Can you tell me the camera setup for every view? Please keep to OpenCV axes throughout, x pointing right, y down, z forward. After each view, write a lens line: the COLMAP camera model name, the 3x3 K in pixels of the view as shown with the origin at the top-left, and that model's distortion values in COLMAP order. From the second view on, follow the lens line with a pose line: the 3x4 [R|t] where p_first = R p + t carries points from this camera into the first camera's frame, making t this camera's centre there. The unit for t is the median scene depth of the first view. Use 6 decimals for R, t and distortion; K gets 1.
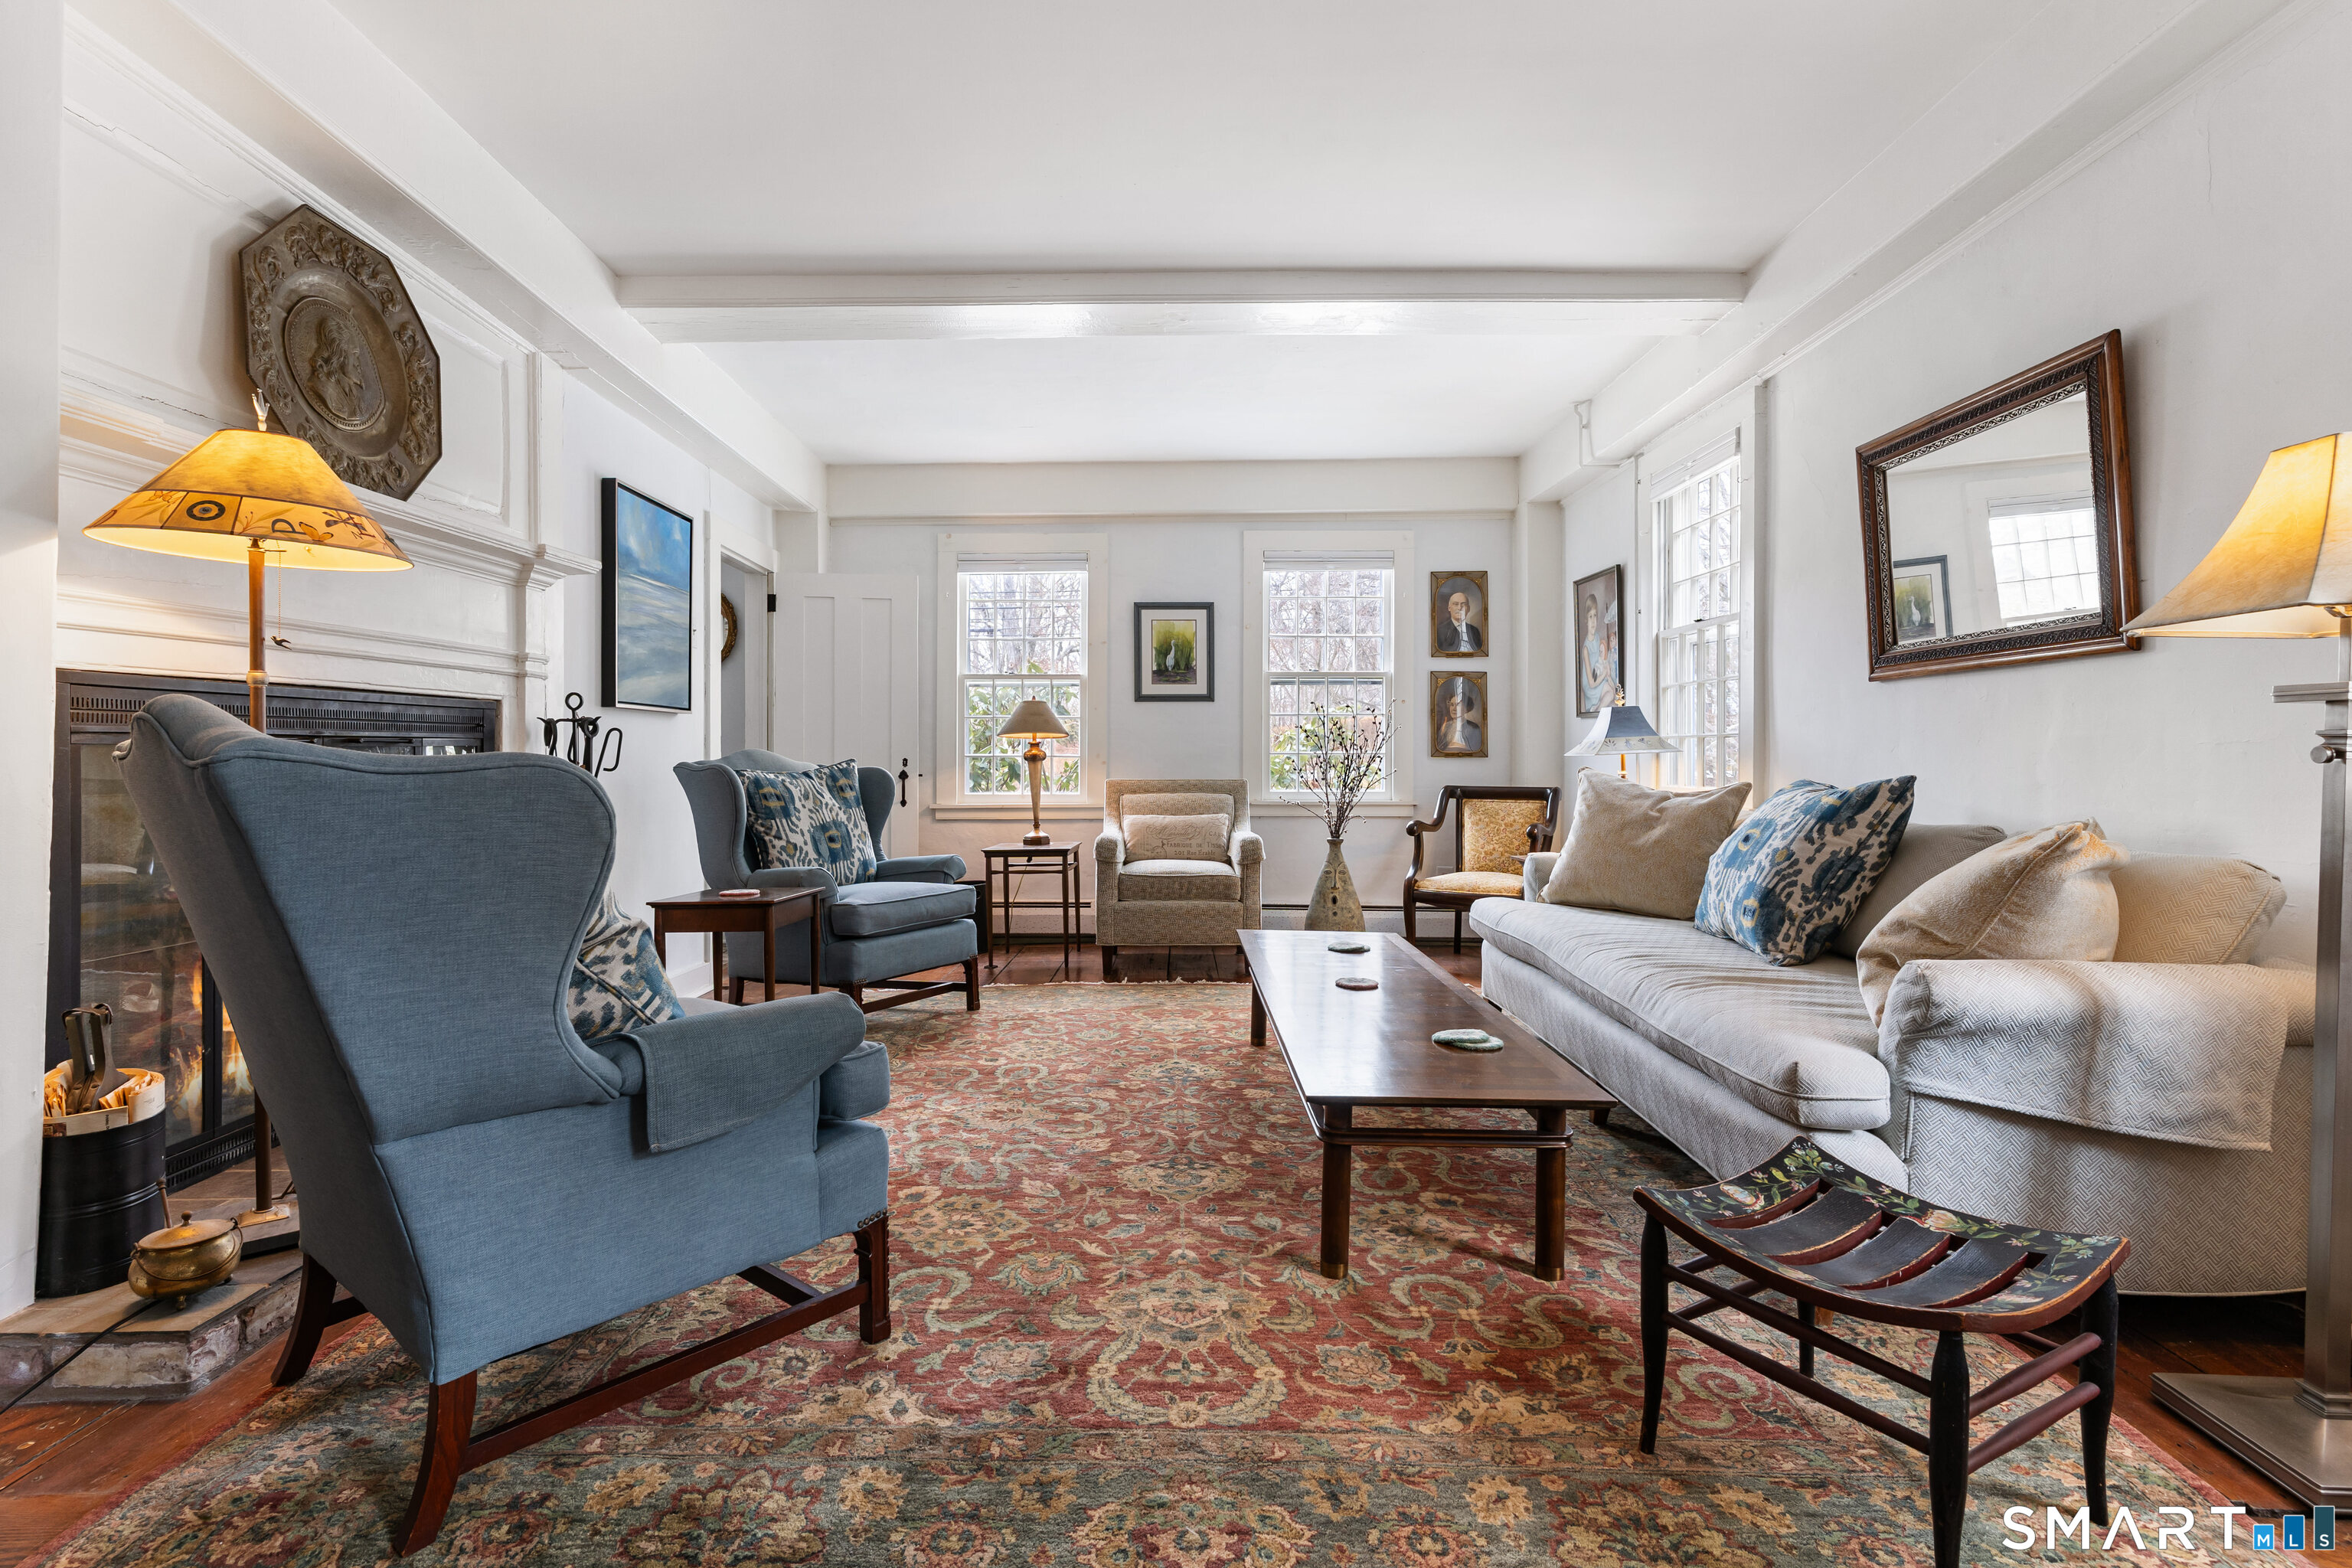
lens RADIAL K [[1130.7, 0, 1178.4], [0, 1130.7, 758.8], [0, 0, 1]] dist [0.000305, -0.001134]
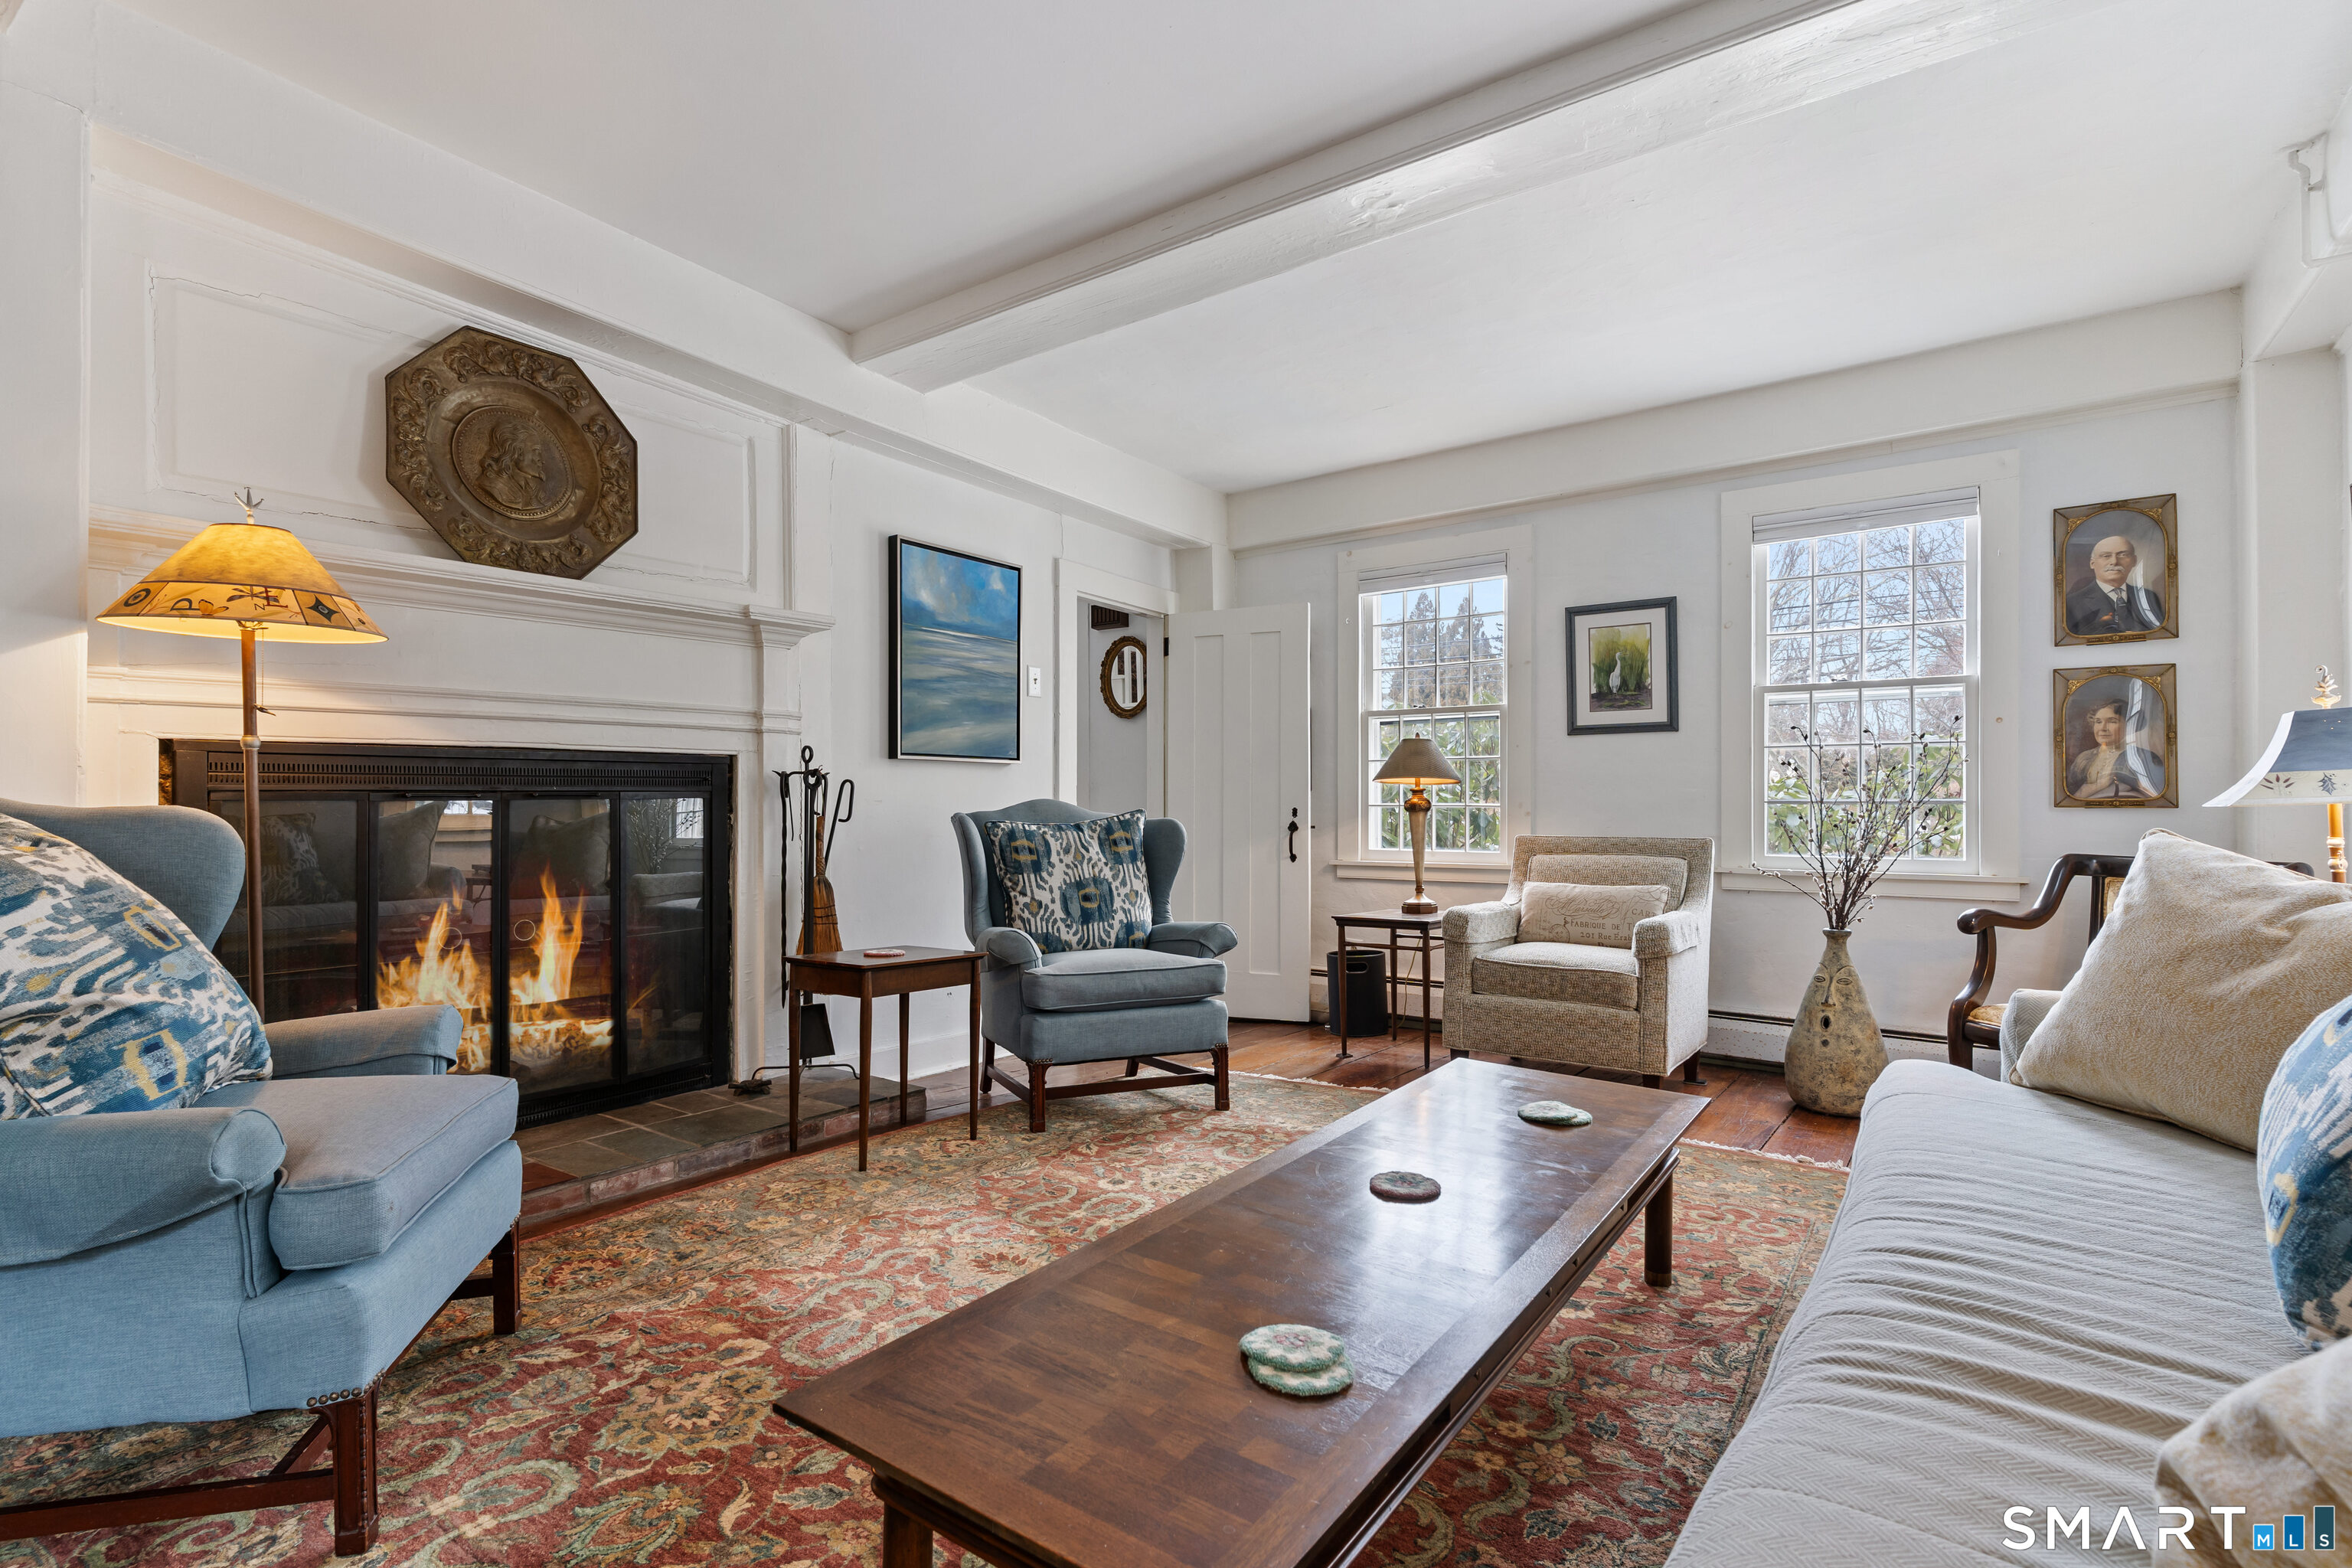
lens RADIAL K [[1130.7, 0, 1169.9], [0, 1130.7, 806.0], [0, 0, 1]] dist [0.000305, -0.001134]
pose [[0.805358, 0.000536, -0.592788, 0.279471], [0.000084, 0.999999, 0.001018, -0.003864], [0.592789, -0.000870, 0.805358, 0.295086]]
